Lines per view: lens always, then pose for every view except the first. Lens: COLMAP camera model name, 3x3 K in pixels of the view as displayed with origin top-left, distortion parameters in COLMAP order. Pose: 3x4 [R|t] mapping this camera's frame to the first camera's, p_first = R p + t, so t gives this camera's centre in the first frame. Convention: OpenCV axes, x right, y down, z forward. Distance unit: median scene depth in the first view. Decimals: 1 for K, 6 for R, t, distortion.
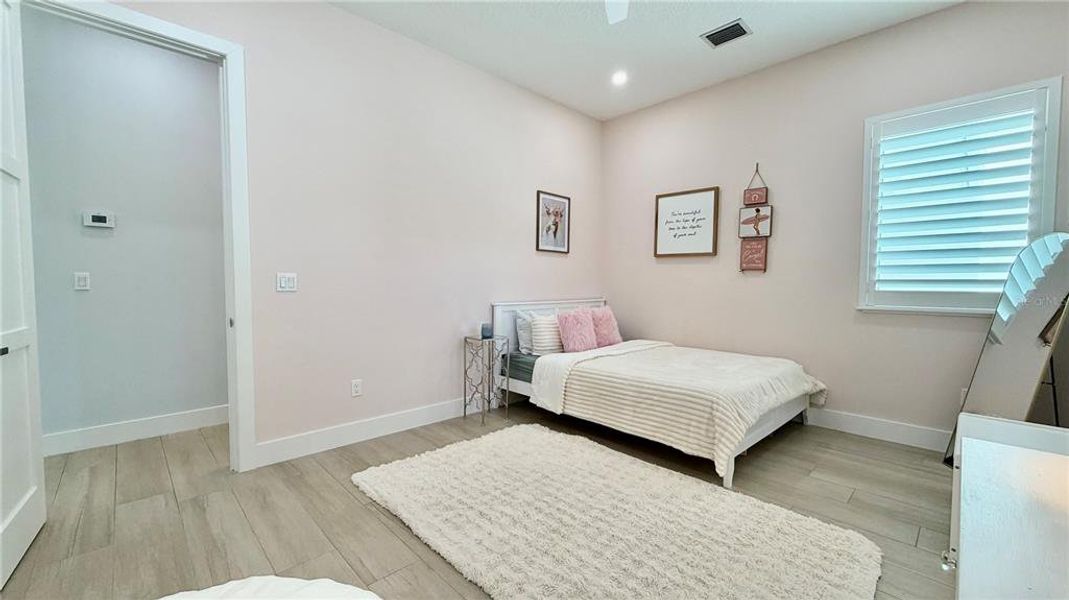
lens RADIAL K [[422.7, 0, 538.0], [0, 422.7, 295.9], [0, 0, 1]] dist [0.013488, 0.000074]
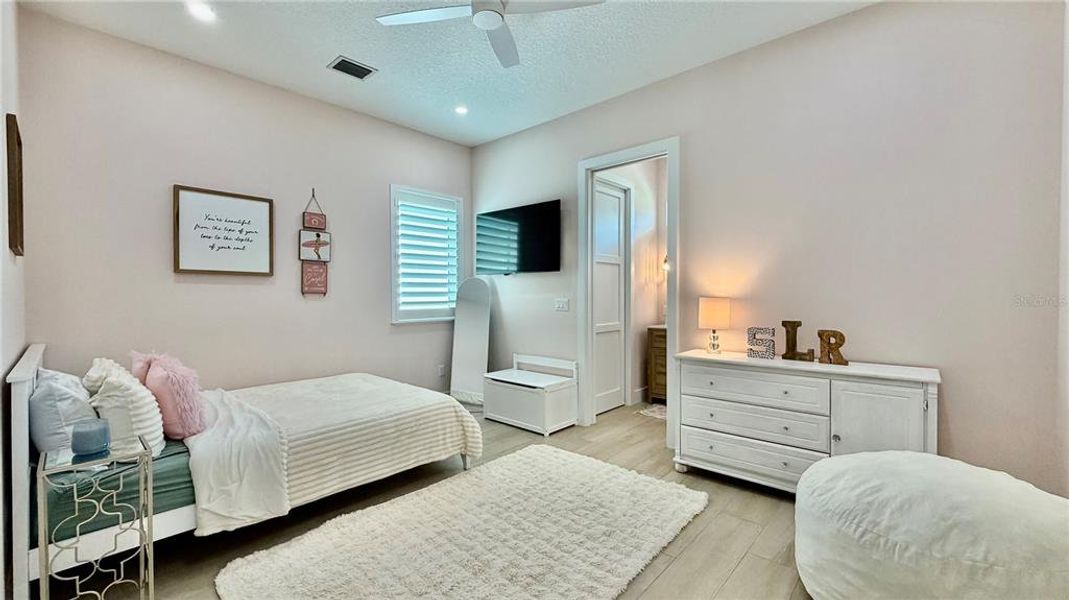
lens RADIAL K [[422.7, 0, 535.0], [0, 422.7, 296.6], [0, 0, 1]] dist [0.013488, 0.000074]
pose [[-0.021573, -0.006437, 0.999747, -0.511151], [0.041162, 0.999126, 0.007322, -0.039716], [-0.998920, 0.041309, -0.021290, 0.503768]]
